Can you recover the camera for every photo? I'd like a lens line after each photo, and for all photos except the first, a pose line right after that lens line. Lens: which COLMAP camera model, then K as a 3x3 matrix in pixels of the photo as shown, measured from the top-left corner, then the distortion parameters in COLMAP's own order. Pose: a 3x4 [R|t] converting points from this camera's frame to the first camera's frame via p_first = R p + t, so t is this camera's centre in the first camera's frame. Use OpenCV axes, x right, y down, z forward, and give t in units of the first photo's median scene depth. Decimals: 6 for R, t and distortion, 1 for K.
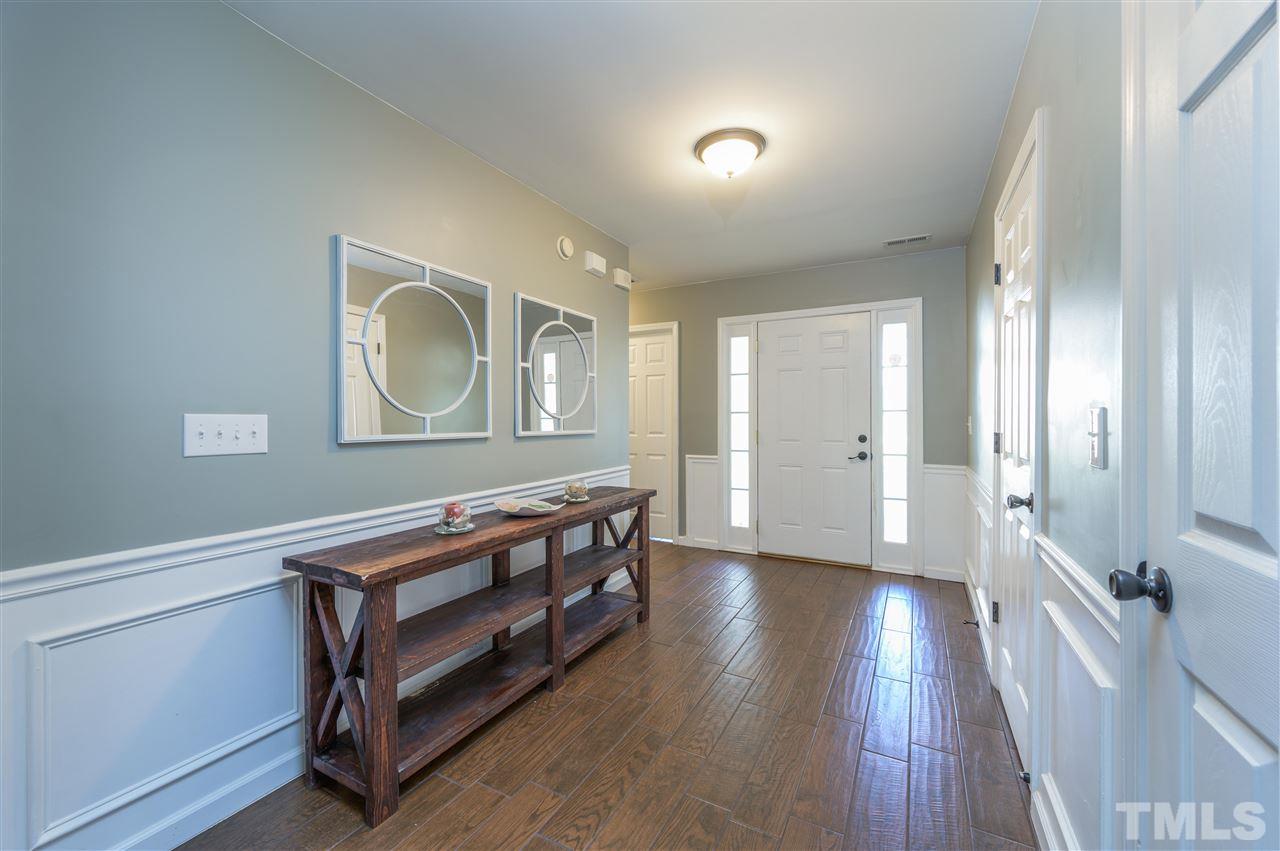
lens RADIAL K [[509.0, 0, 640.9], [0, 509.0, 419.4], [0, 0, 1]] dist [0.001477, 0.000030]
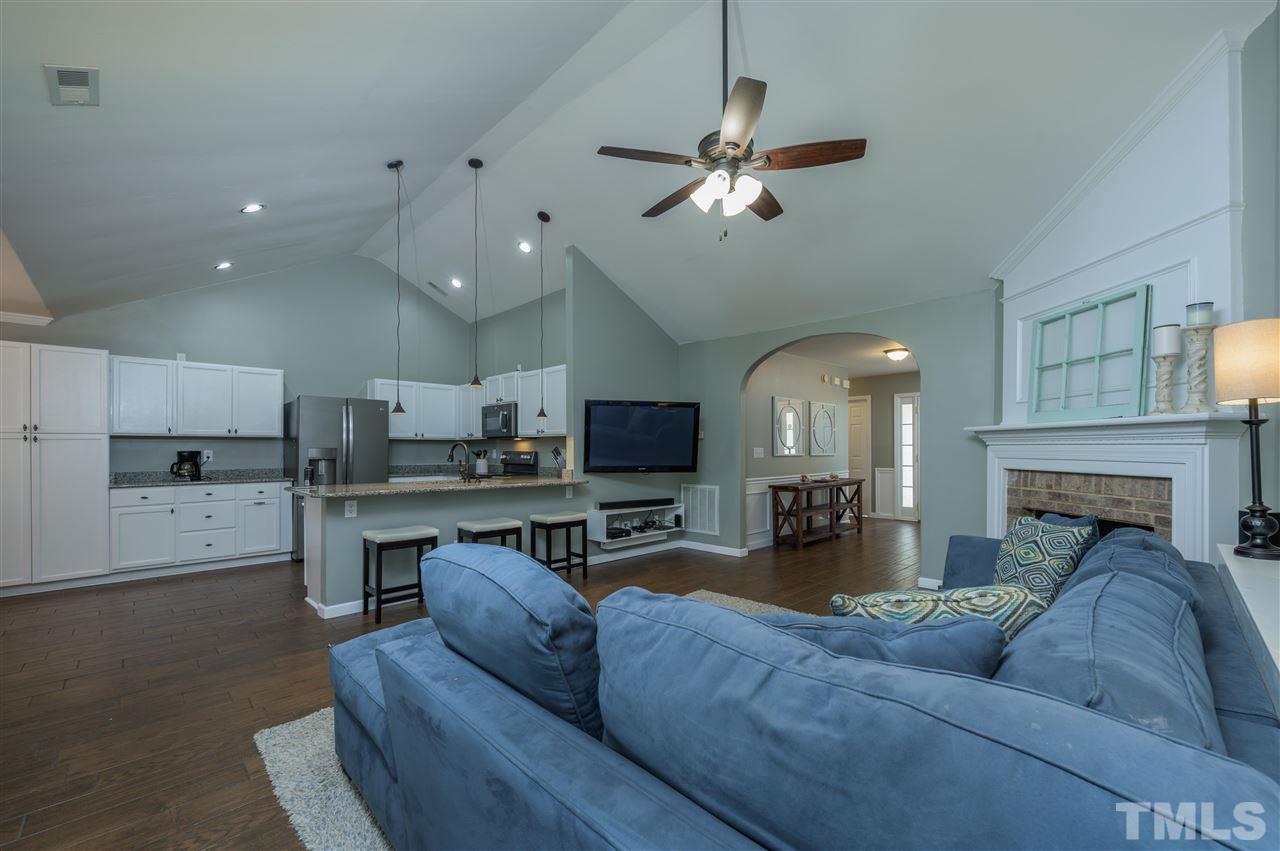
lens RADIAL K [[523.4, 0, 641.0], [0, 523.4, 448.5], [0, 0, 1]] dist [-0.002872, -0.000253]
pose [[0.953371, -0.002586, -0.301791, -0.232347], [0.002139, 0.999996, -0.001811, 0.000429], [0.301794, 0.001081, 0.953372, -1.656444]]
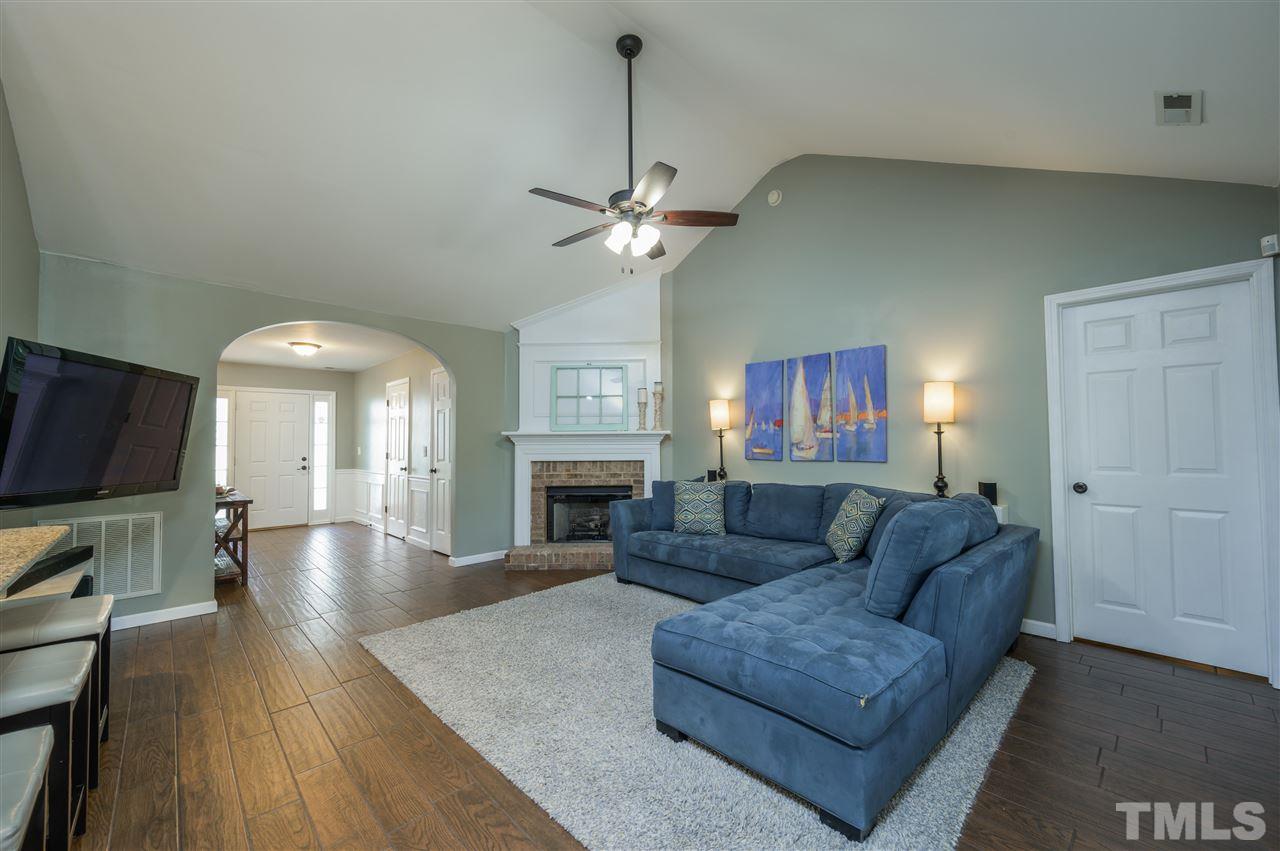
lens RADIAL K [[505.1, 0, 639.1], [0, 505.1, 427.7], [0, 0, 1]] dist [0.000100, 0.000031]
pose [[0.311535, 0.028382, 0.949811, -1.348130], [0.010031, 0.999400, -0.033154, -0.006689], [-0.950182, 0.019856, 0.311063, -1.102981]]
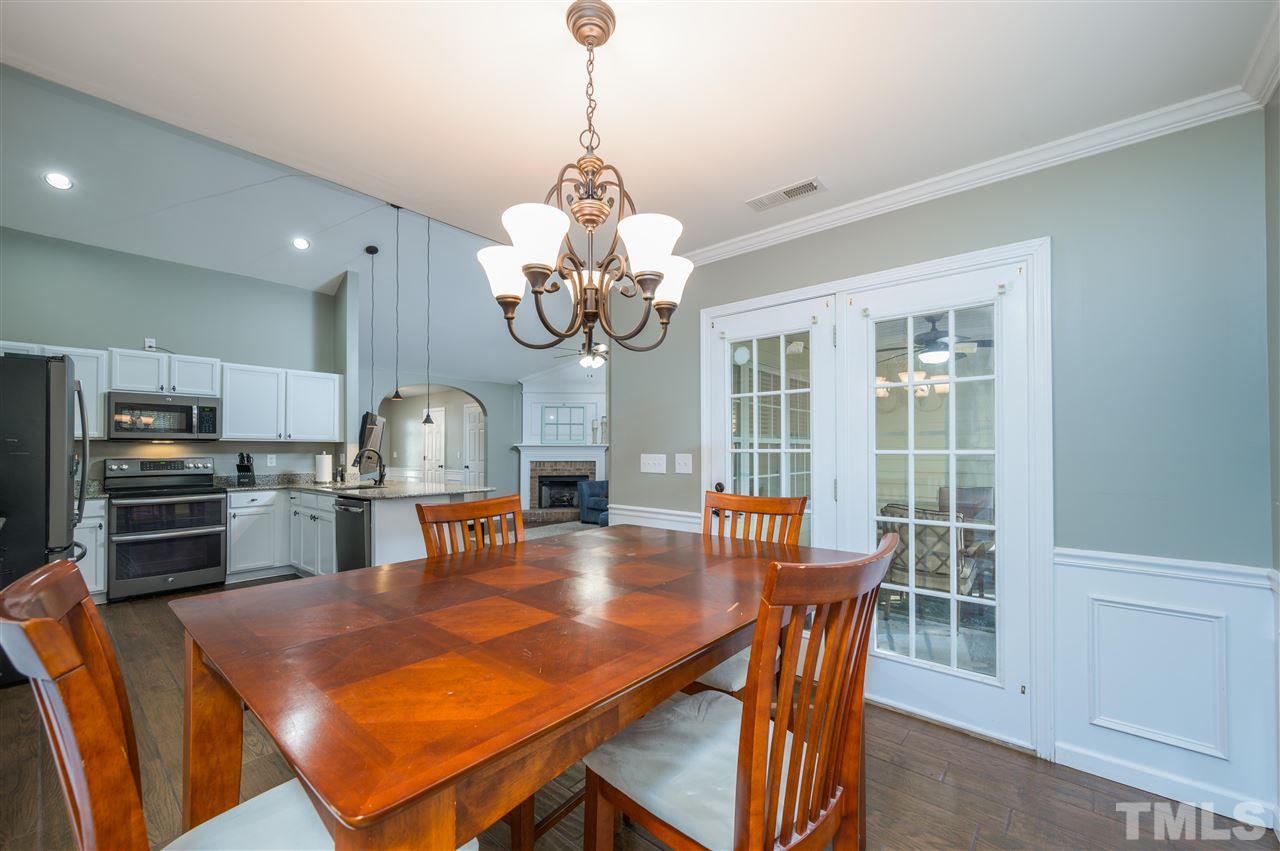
lens RADIAL K [[511.3, 0, 640.5], [0, 511.3, 440.3], [0, 0, 1]] dist [0.000861, 0.000152]
pose [[0.215156, 0.019105, 0.976393, -2.661929], [0.002127, 0.999797, -0.020032, -0.014107], [-0.976577, 0.006387, 0.215071, -1.509177]]
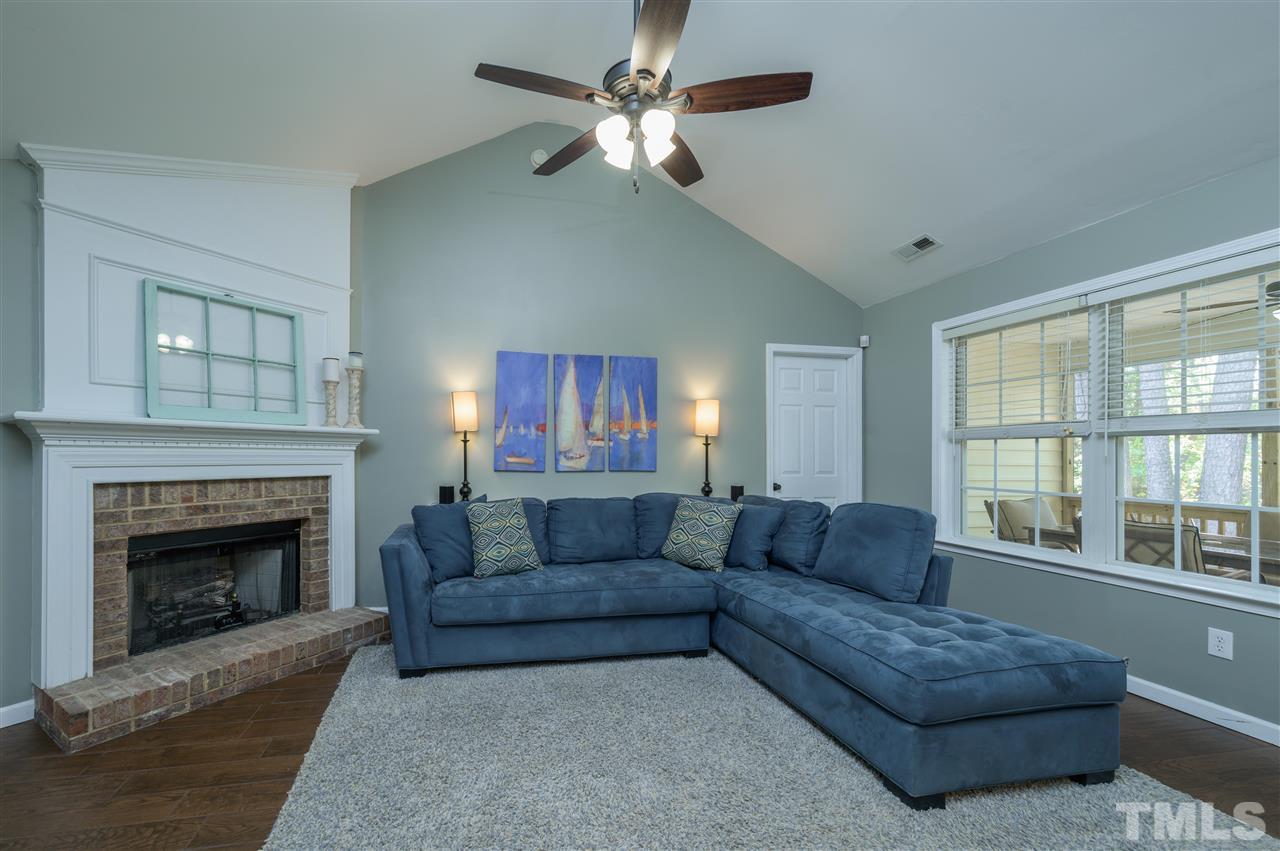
lens RADIAL K [[526.6, 0, 566.8], [0, 526.6, 451.8], [0, 0, 1]] dist [0.000308, 0.000034]
pose [[-0.633676, -0.000272, 0.773598, -0.865371], [-0.004003, 0.999988, -0.002928, -0.001135], [-0.773588, -0.004952, -0.633670, -0.235944]]
